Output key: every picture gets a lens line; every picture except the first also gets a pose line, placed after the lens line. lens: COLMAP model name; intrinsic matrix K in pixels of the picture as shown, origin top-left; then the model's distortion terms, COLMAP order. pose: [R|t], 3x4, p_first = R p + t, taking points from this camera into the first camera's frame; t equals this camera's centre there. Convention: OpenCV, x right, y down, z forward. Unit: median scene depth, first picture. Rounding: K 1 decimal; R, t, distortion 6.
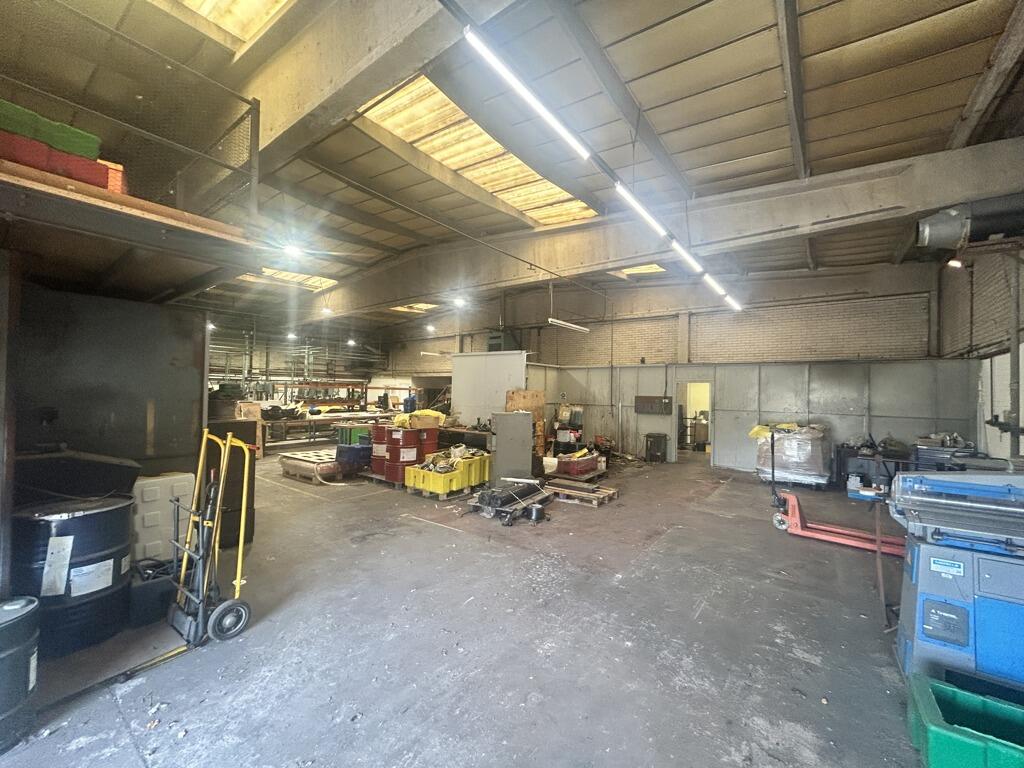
lens RADIAL K [[411.2, 0, 514.8], [0, 411.2, 381.4], [0, 0, 1]] dist [-0.001781, 0.000523]
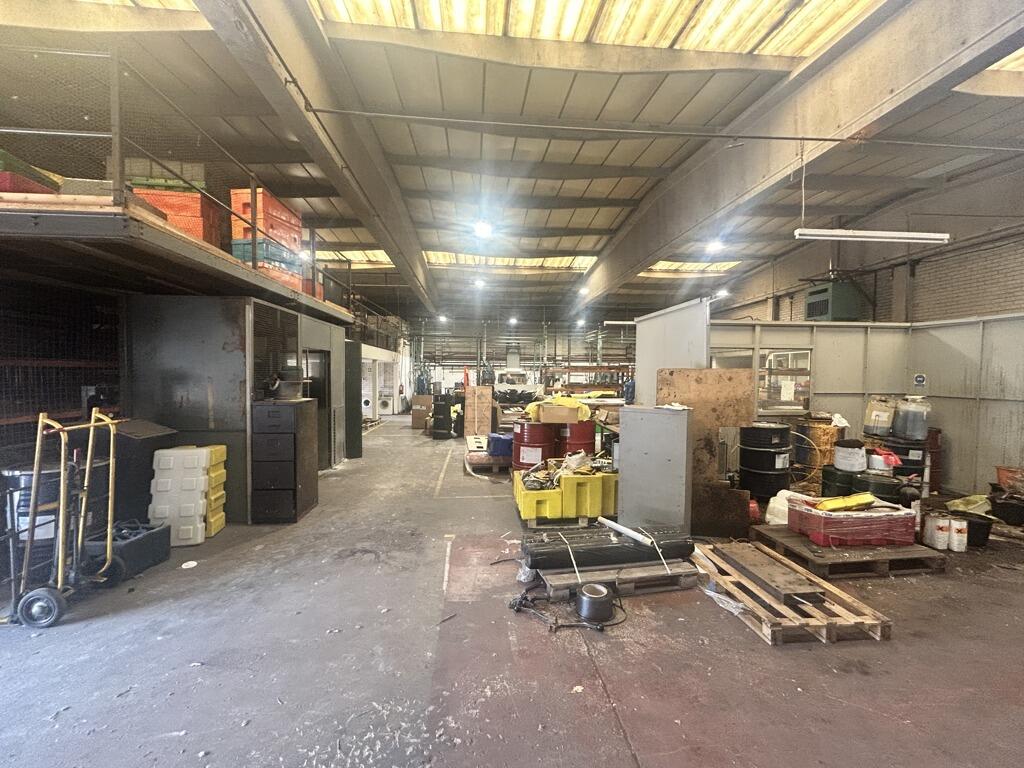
lens RADIAL K [[415.0, 0, 509.3], [0, 415.0, 382.8], [0, 0, 1]] dist [0.001900, -0.000282]
pose [[0.665182, 0.005354, -0.746662, 0.229708], [0.022748, 0.999365, 0.027432, 0.016658], [0.746335, -0.035233, 0.664638, 0.365150]]
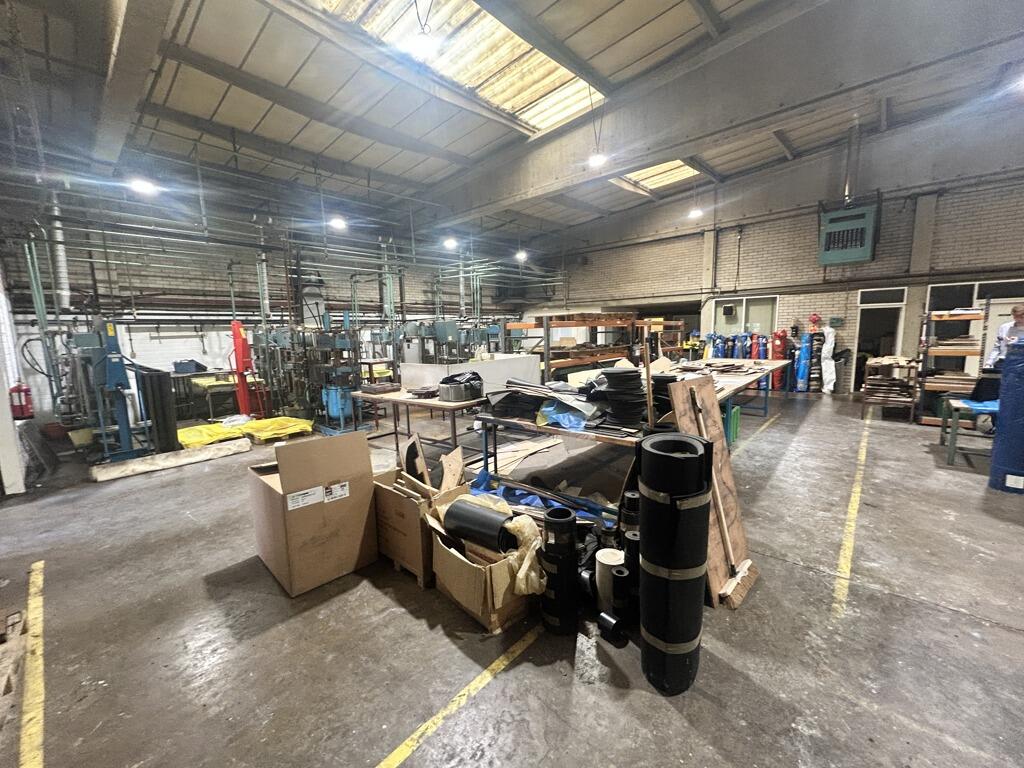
lens RADIAL K [[411.2, 0, 514.8], [0, 411.2, 381.4], [0, 0, 1]] dist [-0.001781, 0.000523]
pose [[0.994836, -0.028095, -0.097532, -0.821812], [0.042393, 0.988112, 0.147774, 0.008431], [0.092220, -0.151146, 0.984200, 0.795118]]
